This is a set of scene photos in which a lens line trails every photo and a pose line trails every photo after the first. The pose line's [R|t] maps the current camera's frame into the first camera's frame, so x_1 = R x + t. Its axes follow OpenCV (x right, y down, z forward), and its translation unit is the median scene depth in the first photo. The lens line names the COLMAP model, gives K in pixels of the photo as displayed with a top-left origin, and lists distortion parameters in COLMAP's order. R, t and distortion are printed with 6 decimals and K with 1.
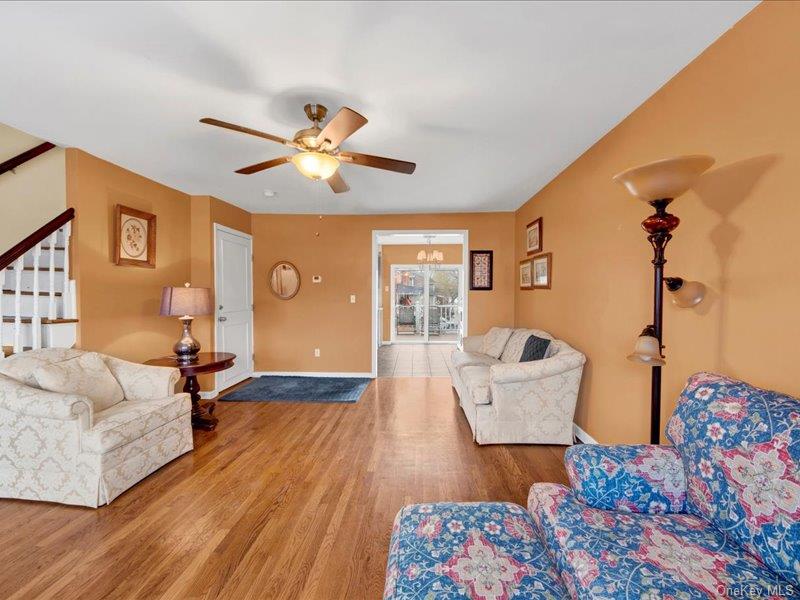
lens RADIAL K [[323.8, 0, 416.5], [0, 323.8, 298.8], [0, 0, 1]] dist [0.028472, -0.019830]
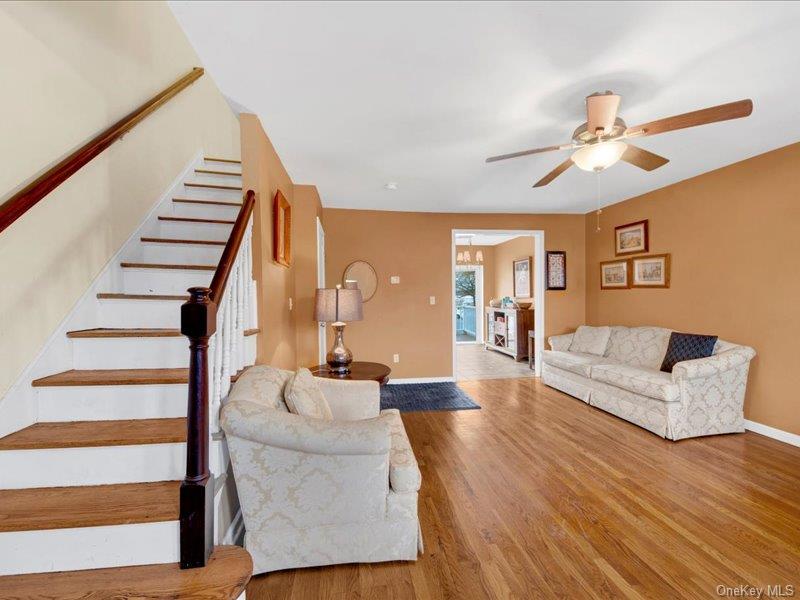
lens RADIAL K [[323.8, 0, 416.5], [0, 323.8, 298.8], [0, 0, 1]] dist [0.028472, -0.019830]
pose [[0.985080, -0.013708, 0.171549, -0.573397], [0.014388, 0.999893, -0.002722, -0.003456], [-0.171493, 0.005150, 0.985172, 0.095921]]
